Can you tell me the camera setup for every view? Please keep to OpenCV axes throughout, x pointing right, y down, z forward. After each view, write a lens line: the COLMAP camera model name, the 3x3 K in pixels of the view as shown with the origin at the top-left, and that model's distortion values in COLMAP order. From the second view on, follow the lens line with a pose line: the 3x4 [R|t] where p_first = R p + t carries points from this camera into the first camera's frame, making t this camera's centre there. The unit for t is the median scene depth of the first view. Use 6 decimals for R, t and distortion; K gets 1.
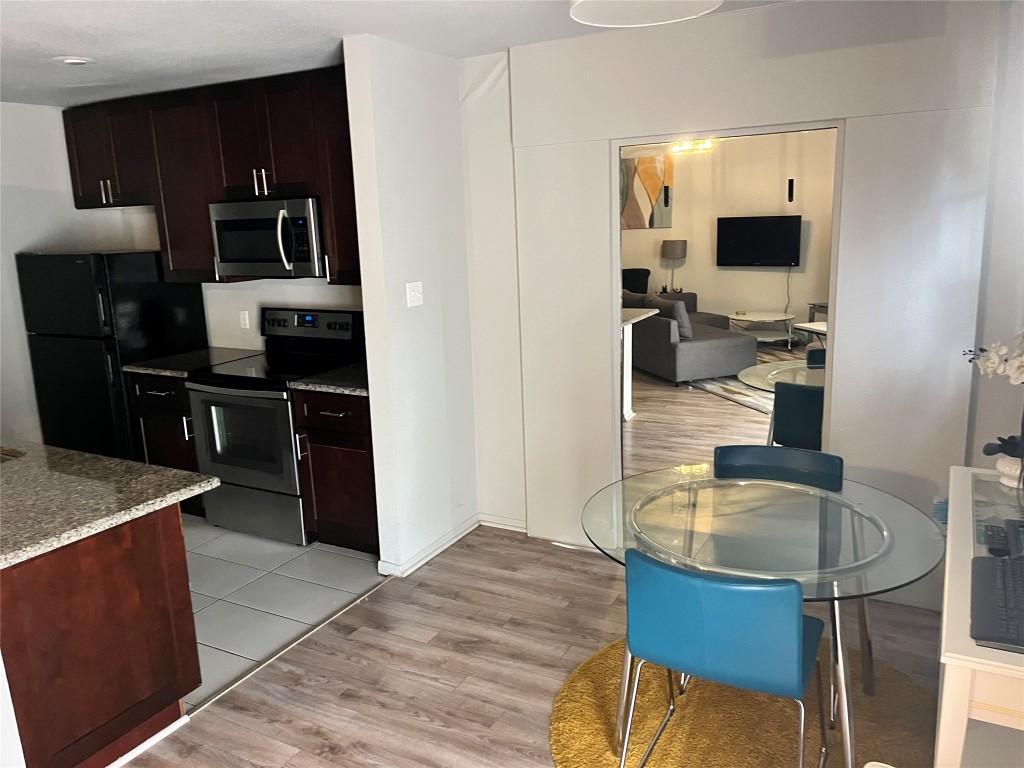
lens RADIAL K [[780.0, 0, 516.6], [0, 780.0, 370.4], [0, 0, 1]] dist [0.031354, -0.024833]
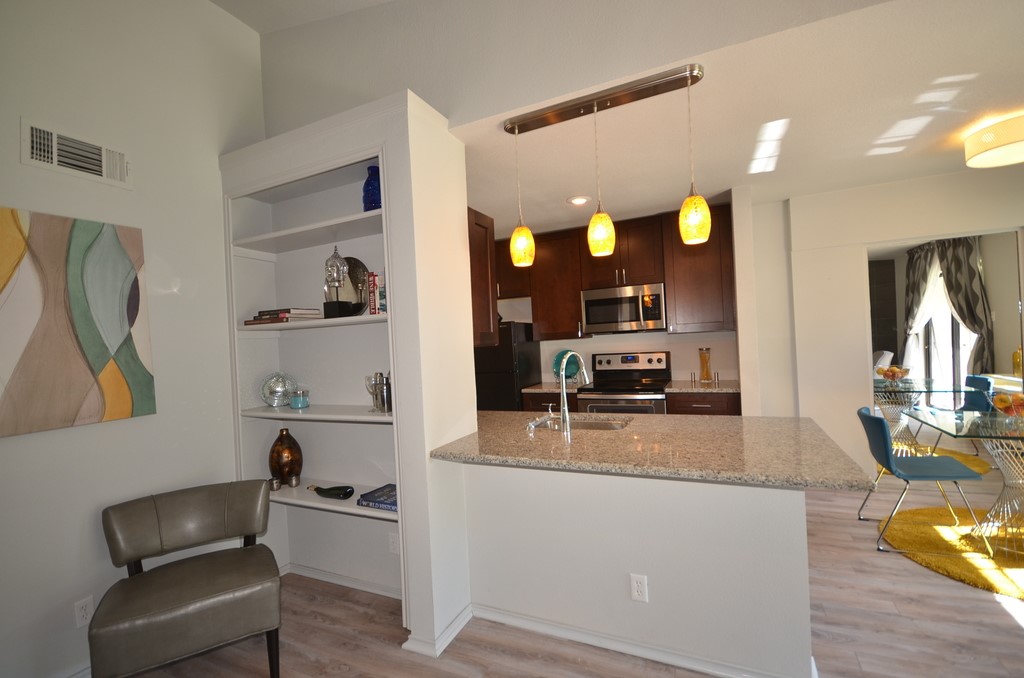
lens RADIAL K [[452.4, 0, 512.6], [0, 452.4, 340.5], [0, 0, 1]] dist [0.002732, -0.002455]
pose [[0.997475, -0.020471, 0.068001, -0.719738], [0.033552, 0.979791, -0.197191, 0.098729], [-0.062590, 0.198975, 0.978004, 0.074604]]
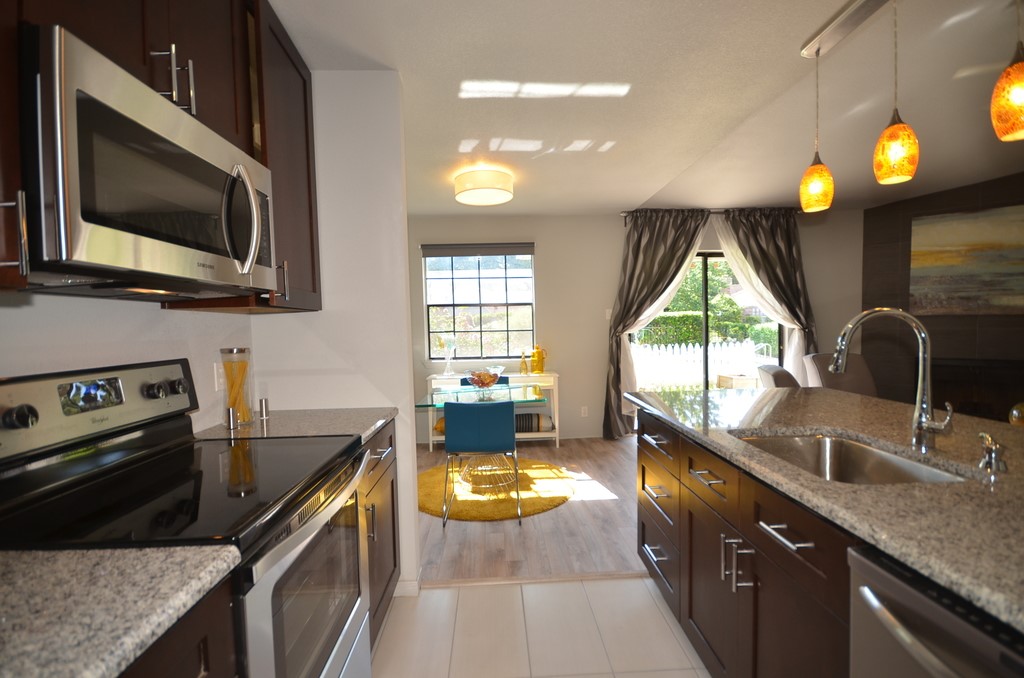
lens RADIAL K [[452.4, 0, 512.8], [0, 452.4, 339.8], [0, 0, 1]] dist [0.002732, -0.002455]
pose [[-0.521142, 0.019790, 0.853241, -0.745375], [0.213747, 0.970897, 0.108032, -0.085697], [-0.826271, 0.238678, -0.510205, 1.145138]]
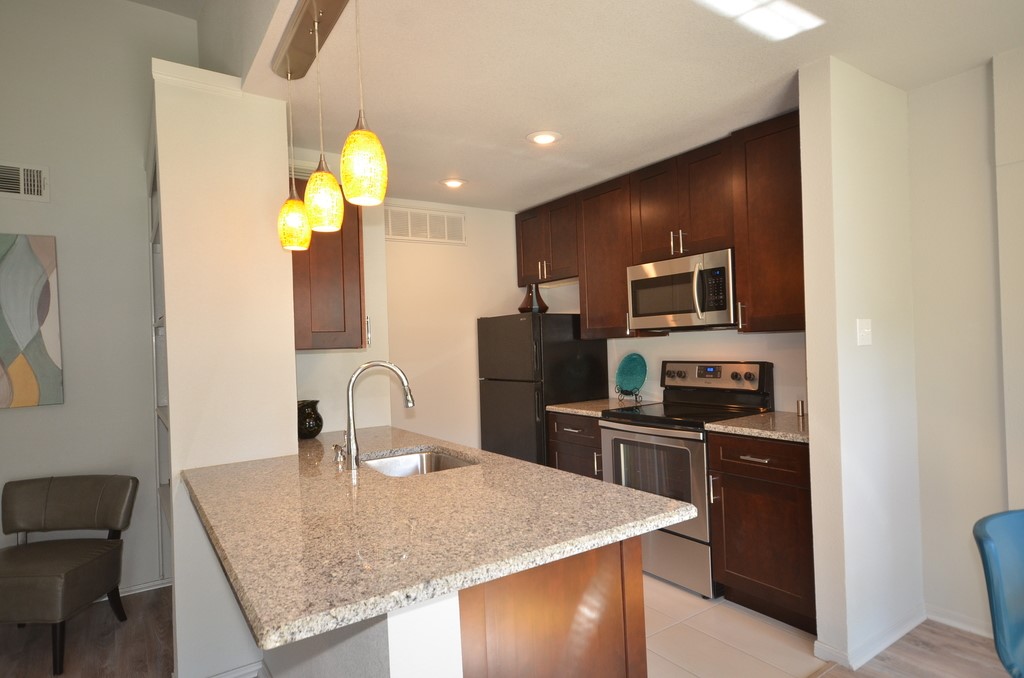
lens RADIAL K [[571.3, 0, 509.2], [0, 571.3, 341.0], [0, 0, 1]] dist [0.028212, 0.004451]
pose [[0.891063, -0.000573, -0.453879, -0.192531], [-0.082155, 0.983278, -0.162529, 0.054330], [0.446382, 0.182112, 0.876116, 0.236874]]
